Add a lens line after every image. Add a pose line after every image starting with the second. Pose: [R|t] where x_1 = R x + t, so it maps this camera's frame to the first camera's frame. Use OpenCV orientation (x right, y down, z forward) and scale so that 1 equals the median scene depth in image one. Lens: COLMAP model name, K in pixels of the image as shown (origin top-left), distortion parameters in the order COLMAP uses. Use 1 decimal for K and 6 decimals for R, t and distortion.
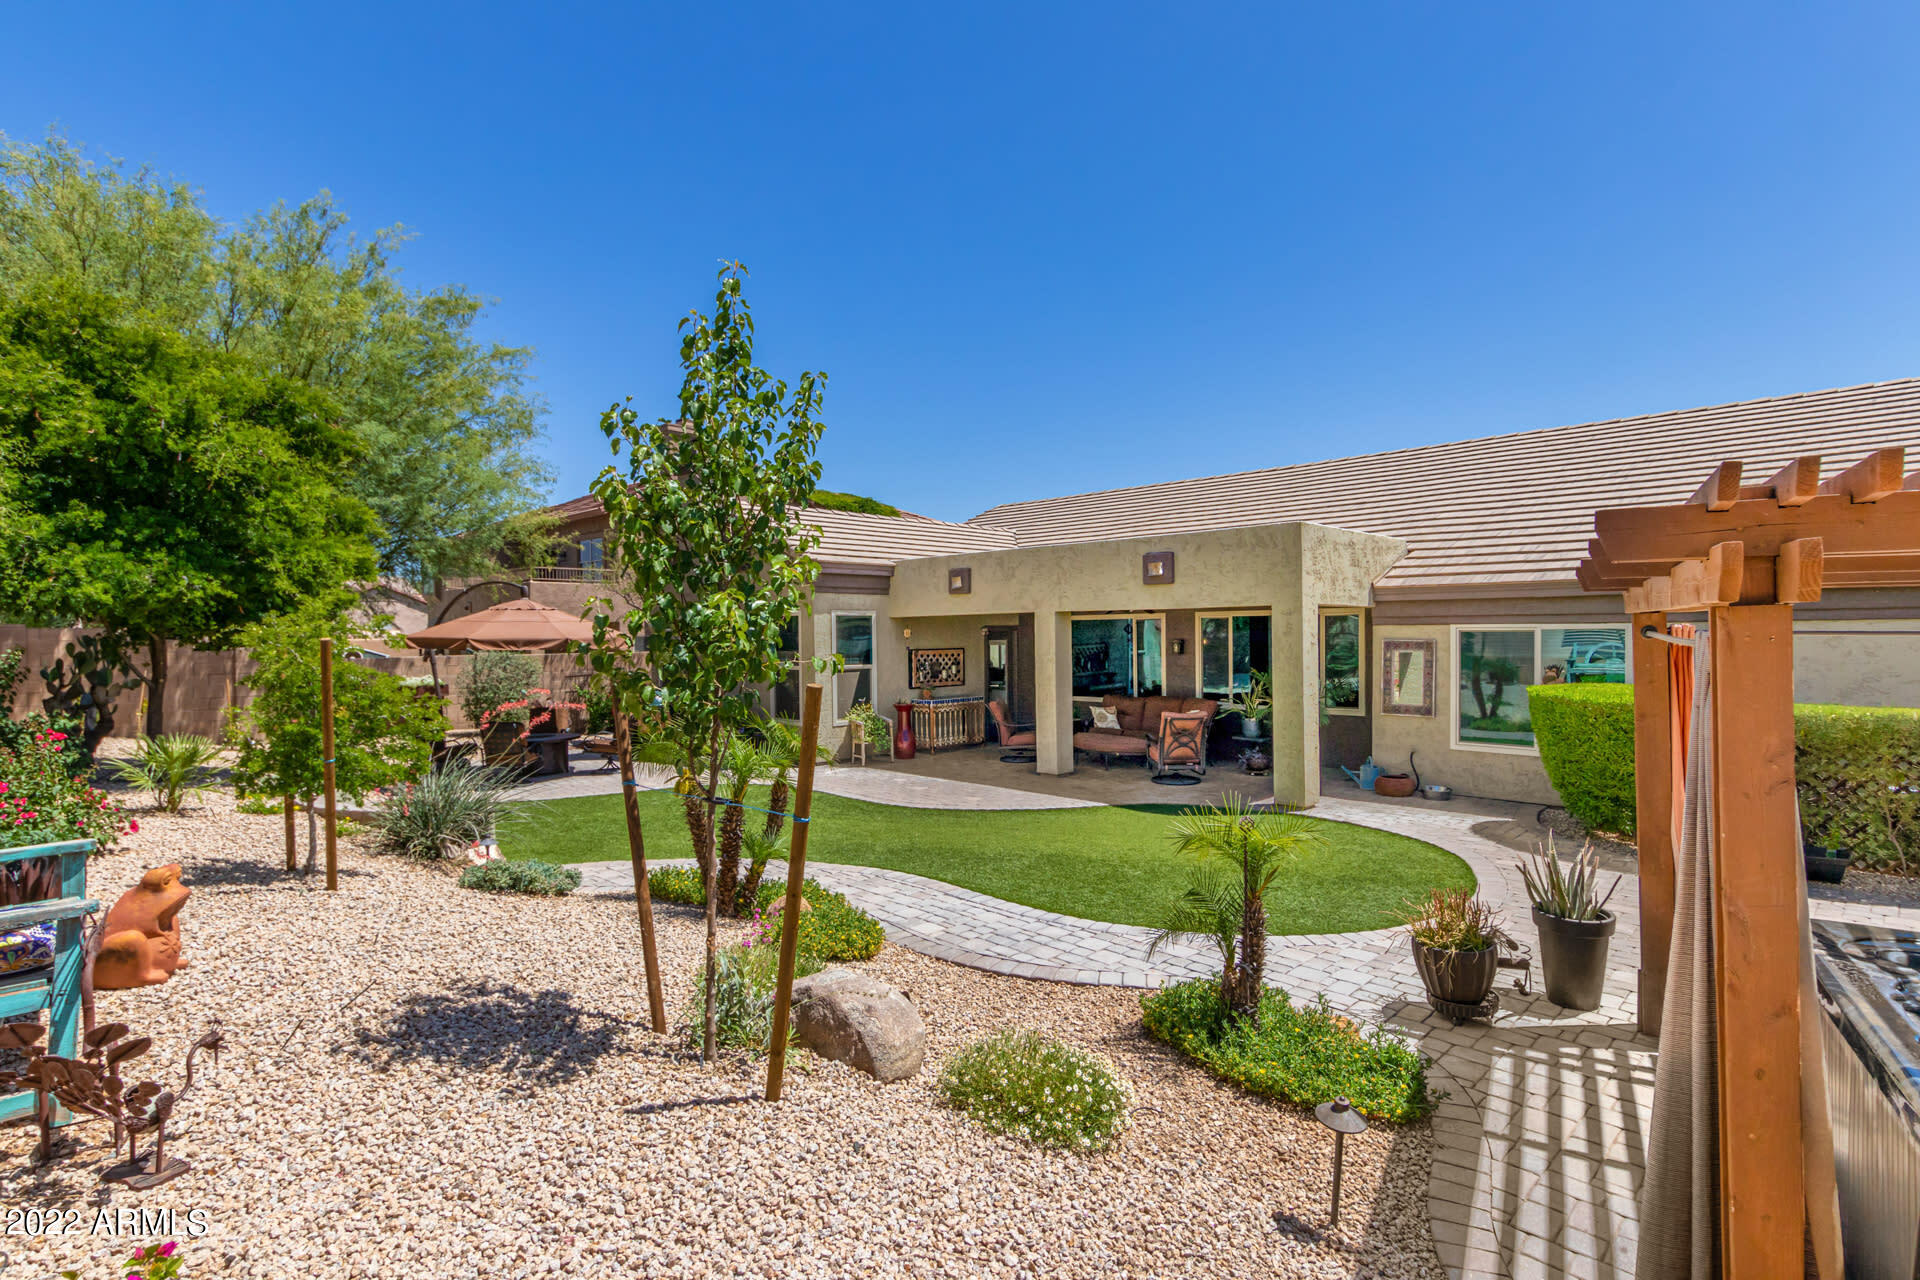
lens RADIAL K [[945.1, 0, 960.0], [0, 945.1, 640.0], [0, 0, 1]] dist [-0.000654, -0.000031]
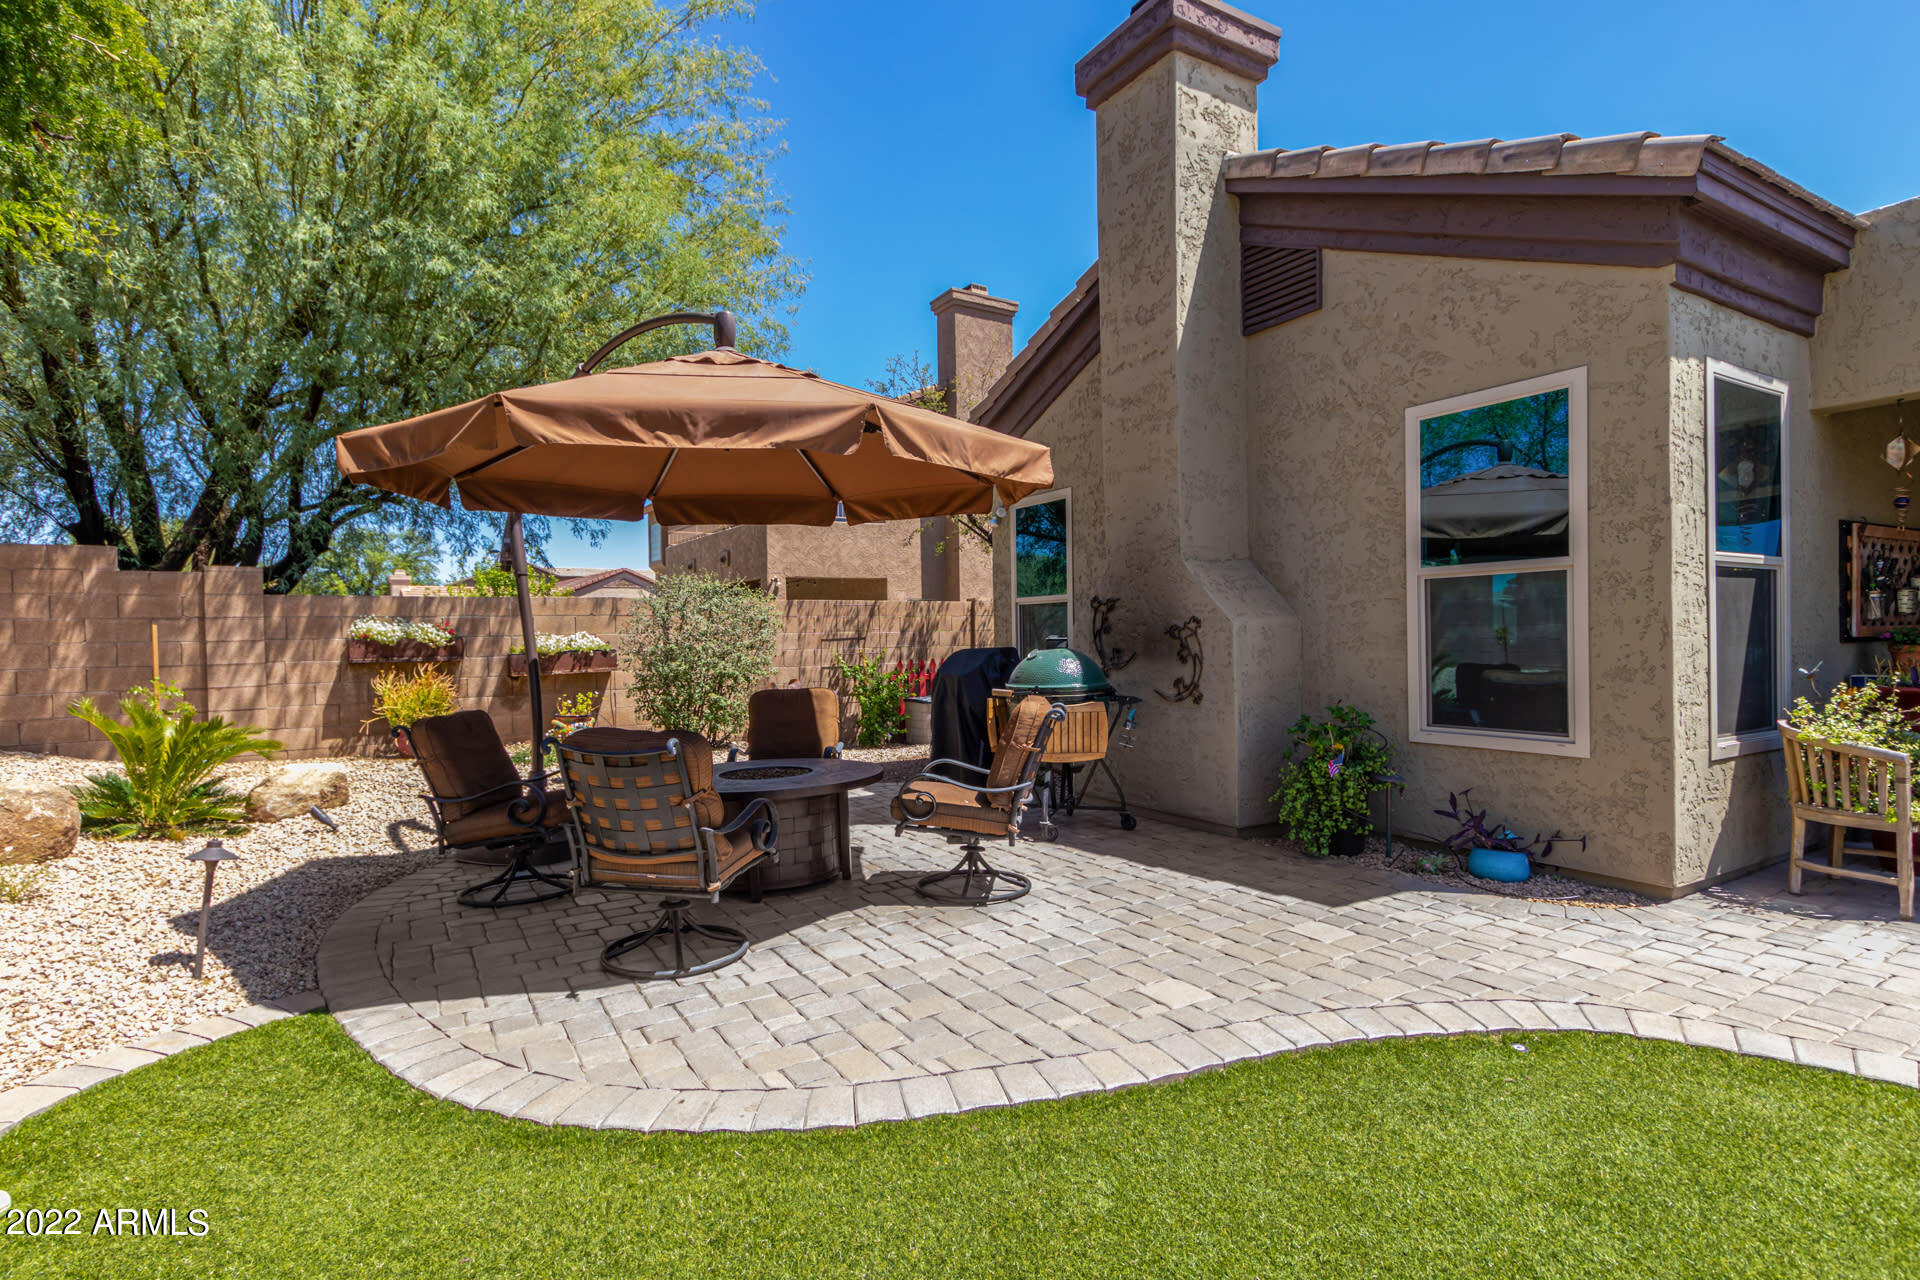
lens RADIAL K [[945.1, 0, 960.0], [0, 945.1, 640.0], [0, 0, 1]] dist [-0.000654, -0.000031]
pose [[0.972326, -0.000501, -0.233627, -0.269559], [-0.001006, 0.999979, -0.006331, 0.052782], [0.233625, 0.006391, 0.972306, 0.618693]]
